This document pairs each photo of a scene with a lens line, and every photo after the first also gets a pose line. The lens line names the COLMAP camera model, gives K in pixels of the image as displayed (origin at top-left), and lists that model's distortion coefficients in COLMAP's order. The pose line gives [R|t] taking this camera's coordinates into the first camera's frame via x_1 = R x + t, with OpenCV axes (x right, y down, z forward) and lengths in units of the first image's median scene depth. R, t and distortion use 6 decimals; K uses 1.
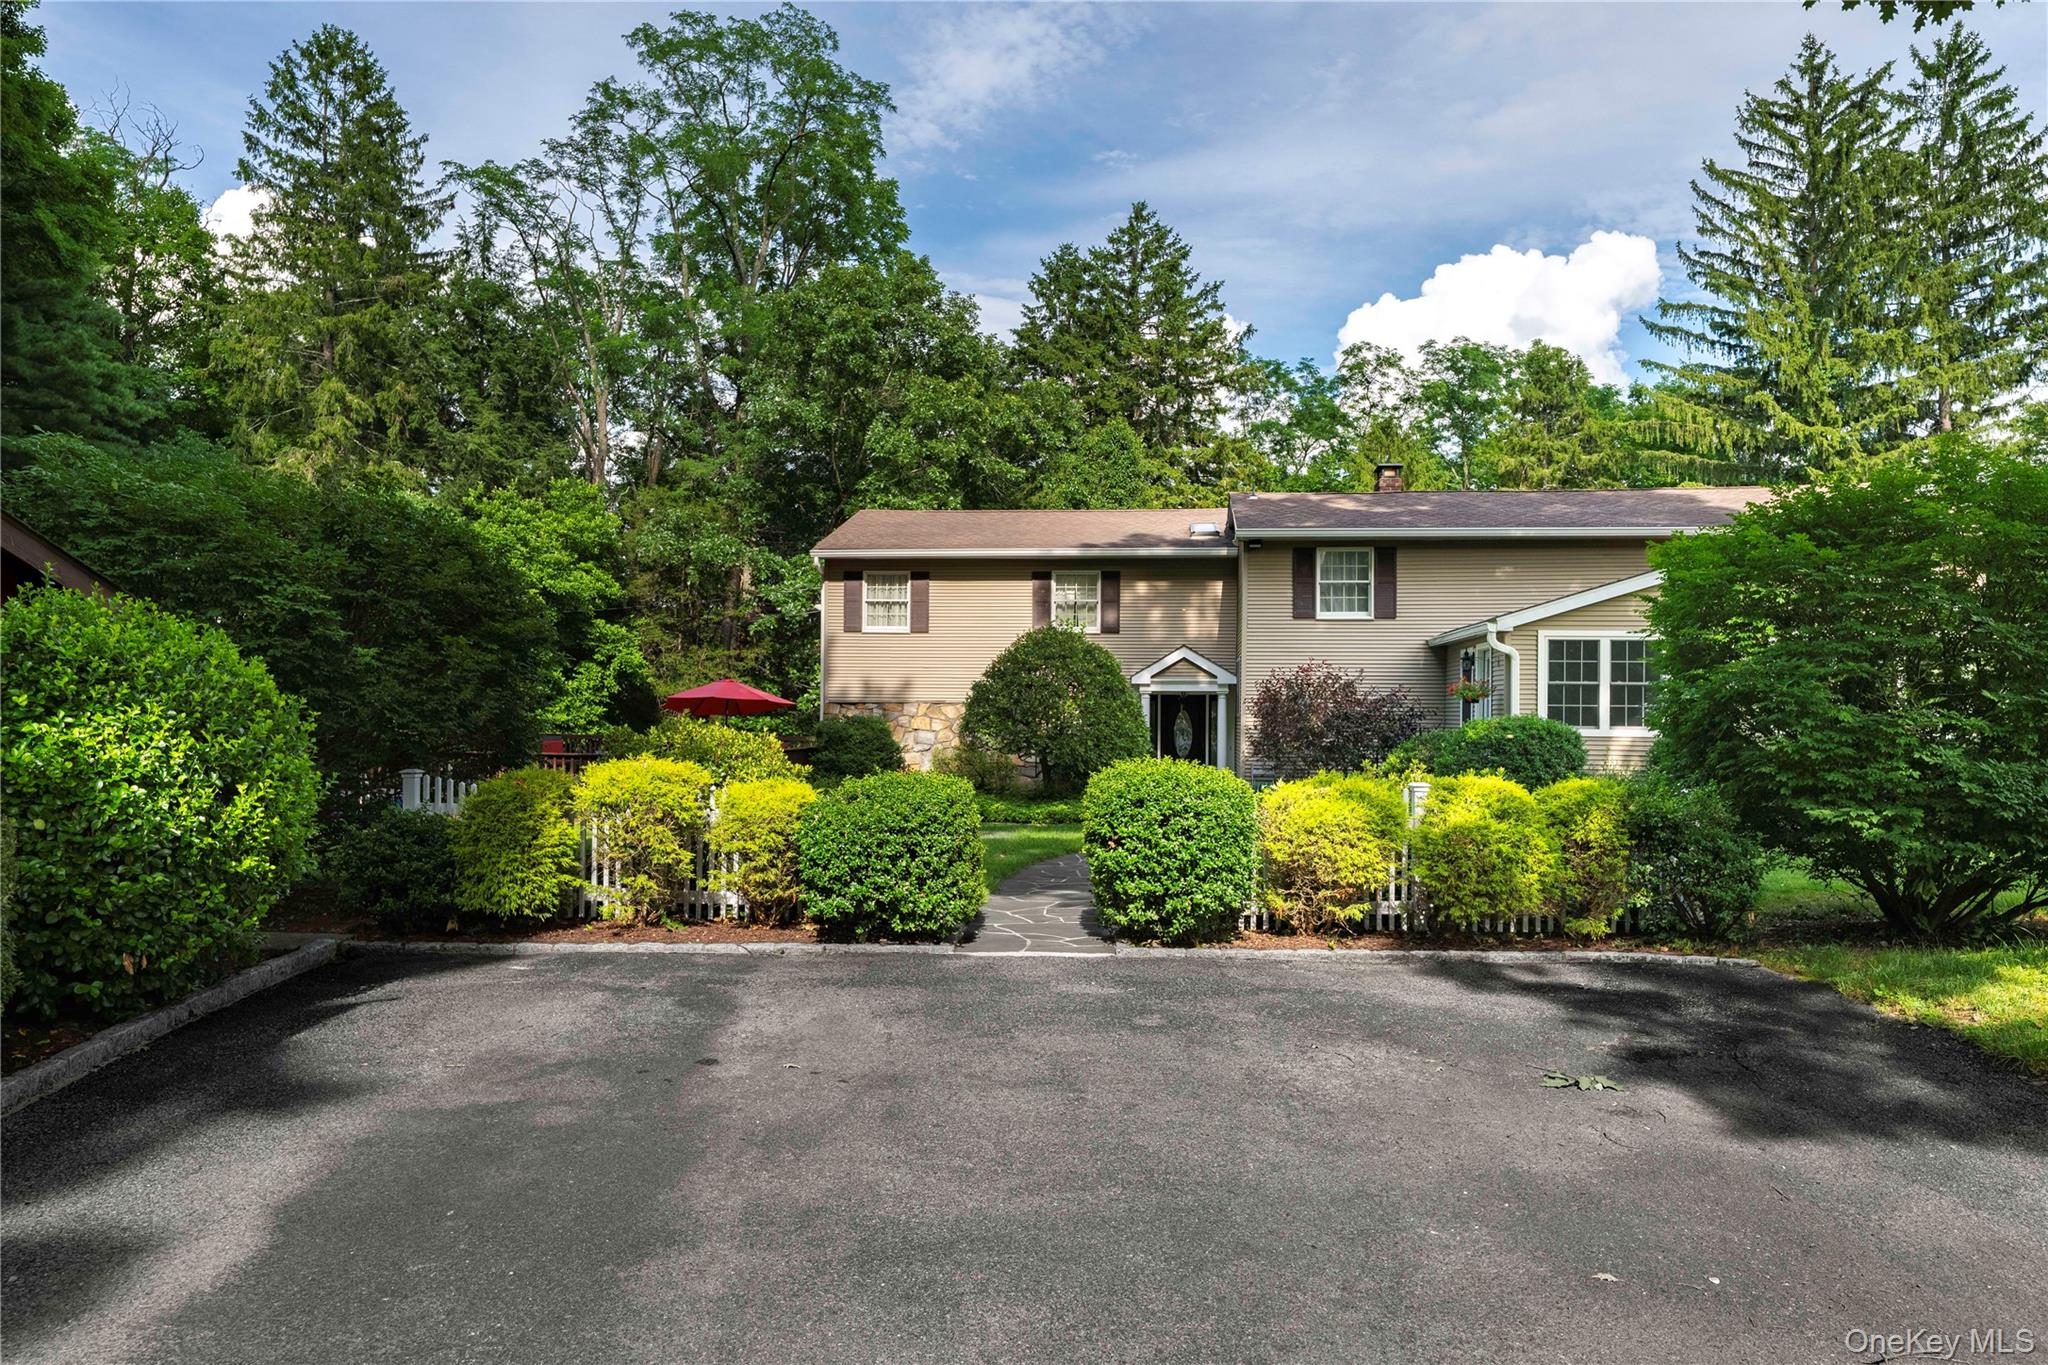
lens RADIAL K [[1373.5, 0, 1024.0], [0, 1373.5, 682.5], [0, 0, 1]] dist [-0.003440, 0.000323]
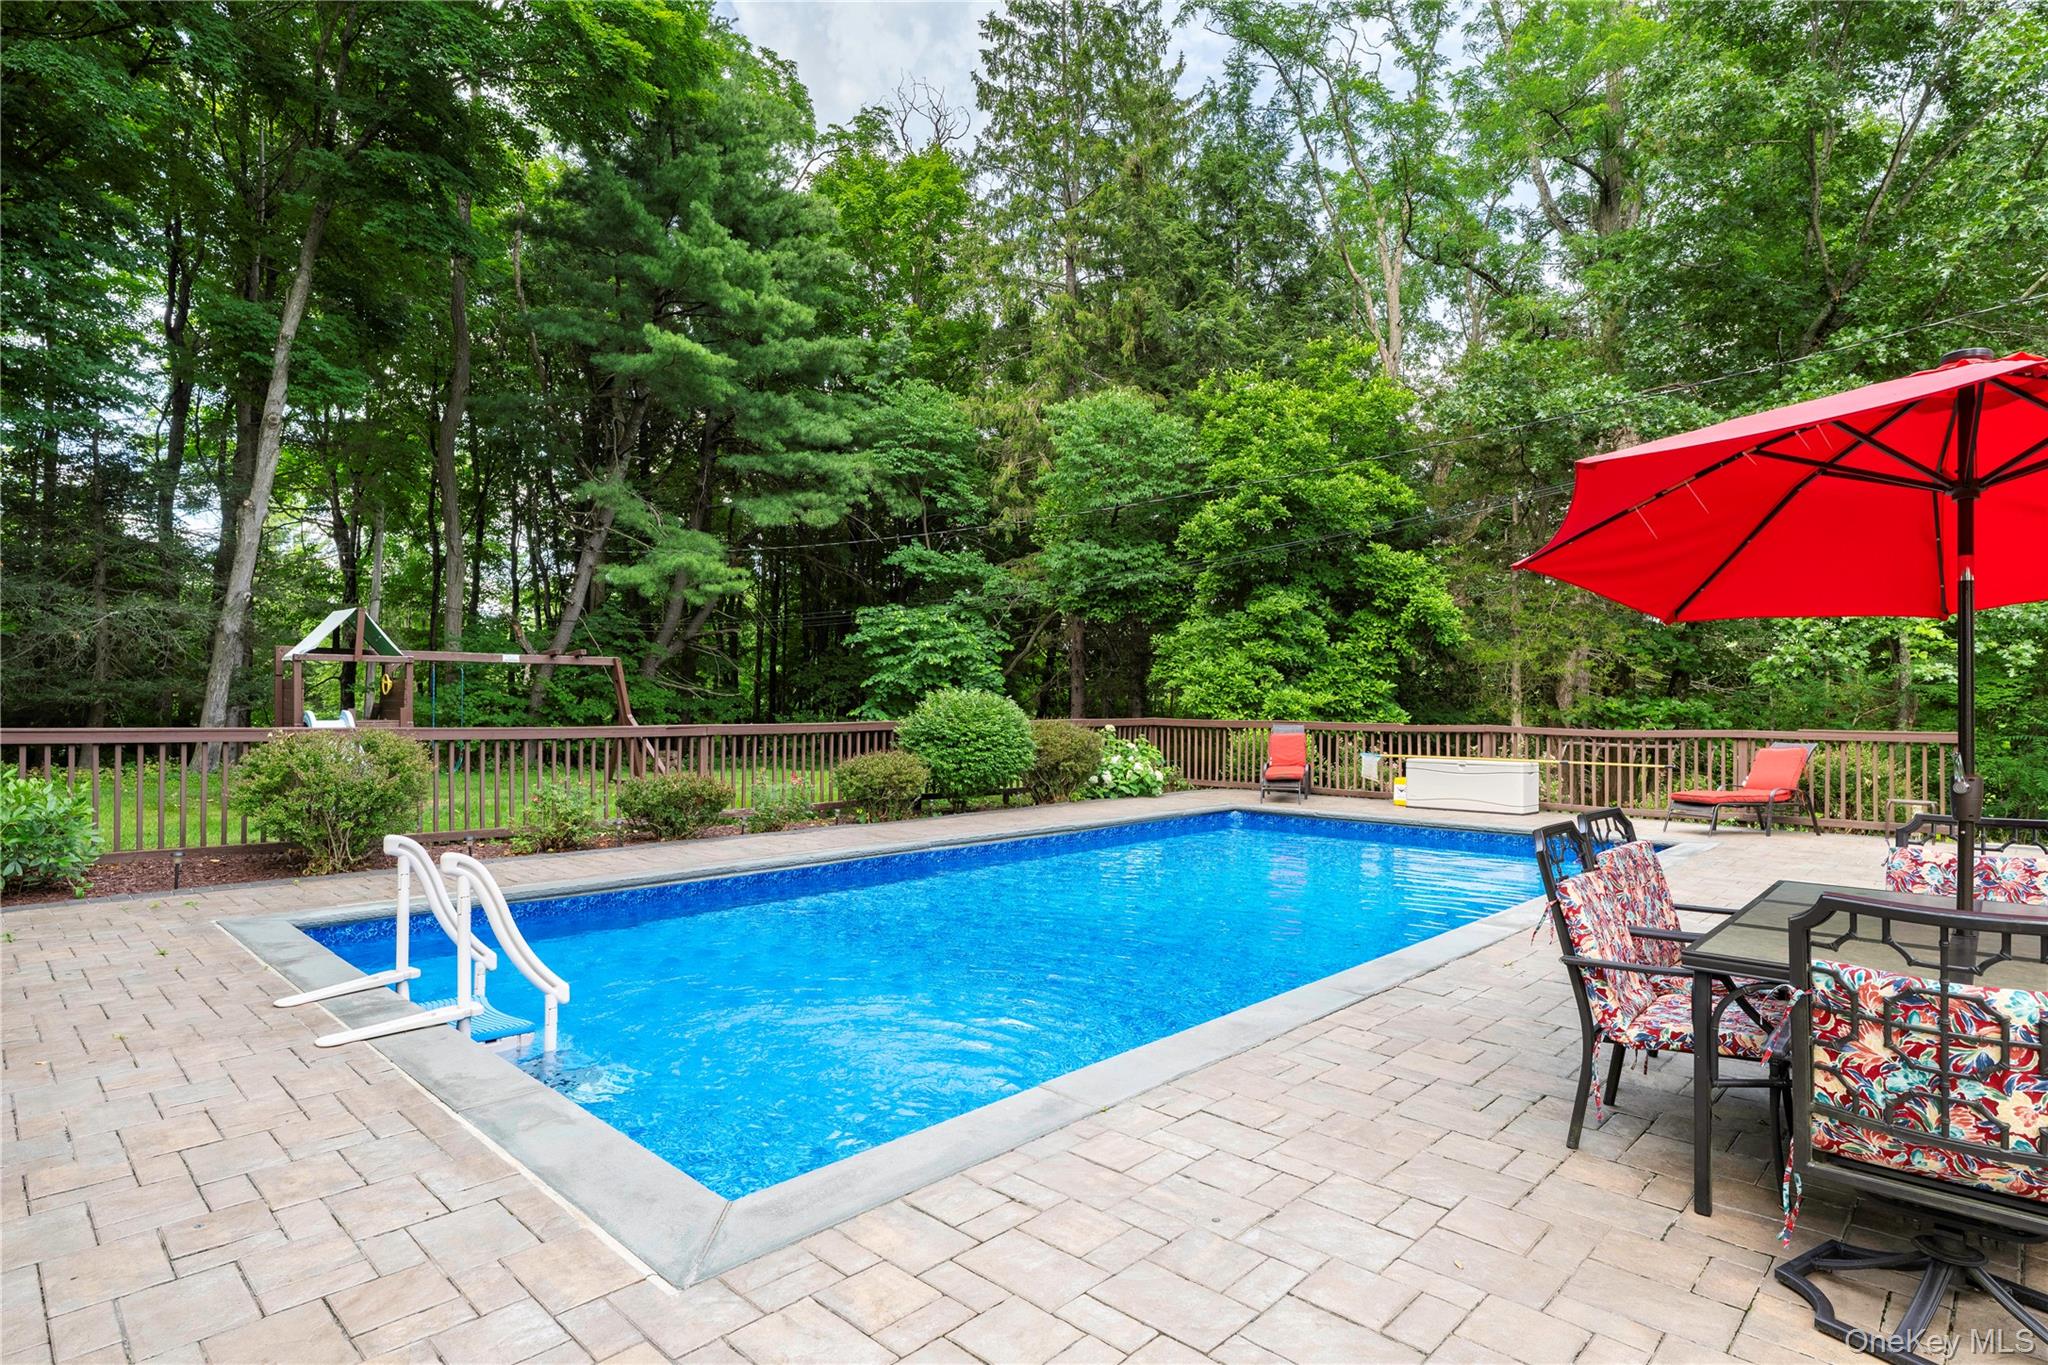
lens RADIAL K [[1040.6, 0, 1024.0], [0, 1040.6, 682.5], [0, 0, 1]] dist [-0.002739, -0.000680]
pose [[0.781476, -0.016793, -0.623709, -0.137596], [0.014928, 0.999855, -0.008216, 0.019794], [0.623757, -0.002890, 0.781613, 0.515079]]
